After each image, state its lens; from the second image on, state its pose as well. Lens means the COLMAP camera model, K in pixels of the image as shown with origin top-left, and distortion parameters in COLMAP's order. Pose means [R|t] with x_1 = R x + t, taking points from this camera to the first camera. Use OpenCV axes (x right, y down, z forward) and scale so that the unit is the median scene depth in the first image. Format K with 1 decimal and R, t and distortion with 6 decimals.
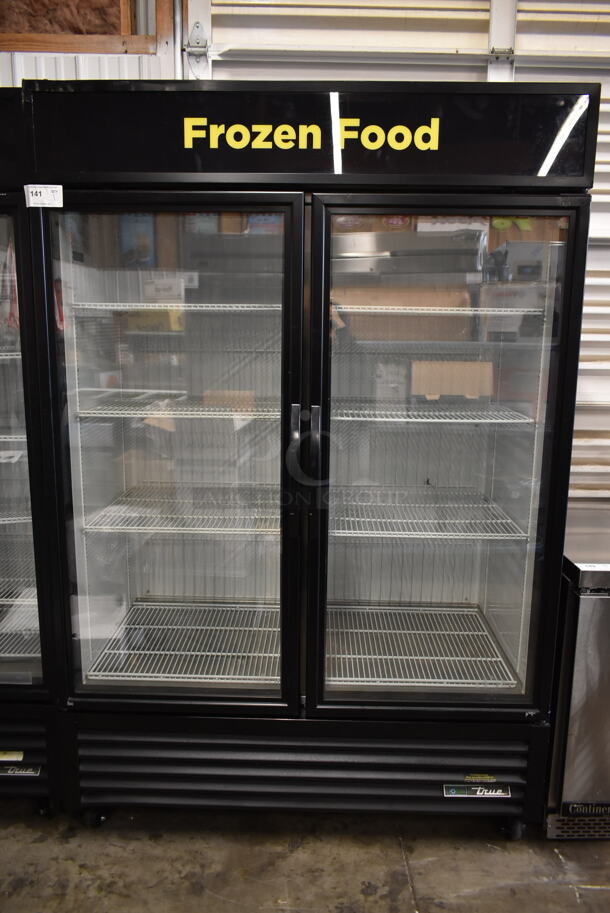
lens RADIAL K [[697.4, 0, 304.8], [0, 697.4, 458.2], [0, 0, 1]] dist [-0.023274, 0.011134]
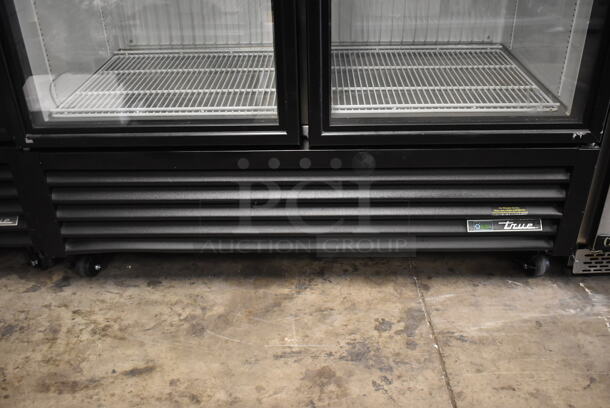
lens RADIAL K [[602.6, 0, 302.2], [0, 602.6, 203.7], [0, 0, 1]] dist [-0.033826, 0.000000]
pose [[0.999303, -0.030243, -0.021883, 0.007045], [0.035858, 0.940654, 0.337468, 0.182787], [0.010379, -0.338018, 0.941082, 0.279654]]
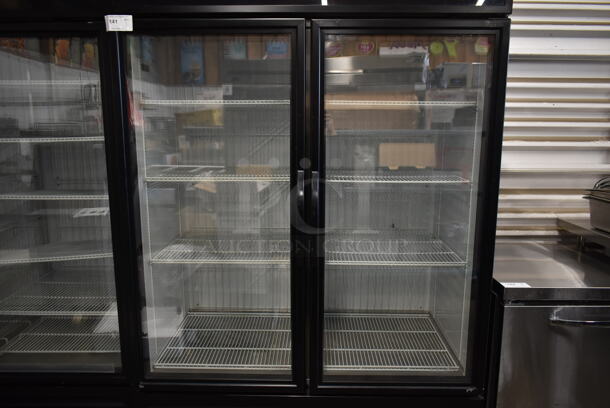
lens RADIAL K [[466.0, 0, 306.5], [0, 466.0, 209.1], [0, 0, 1]] dist [-0.023274, 0.011134]
pose [[0.999955, -0.009148, 0.002686, -0.004090], [0.009163, 0.999942, -0.005637, 0.004150], [-0.002634, 0.005662, 0.999981, 0.059191]]
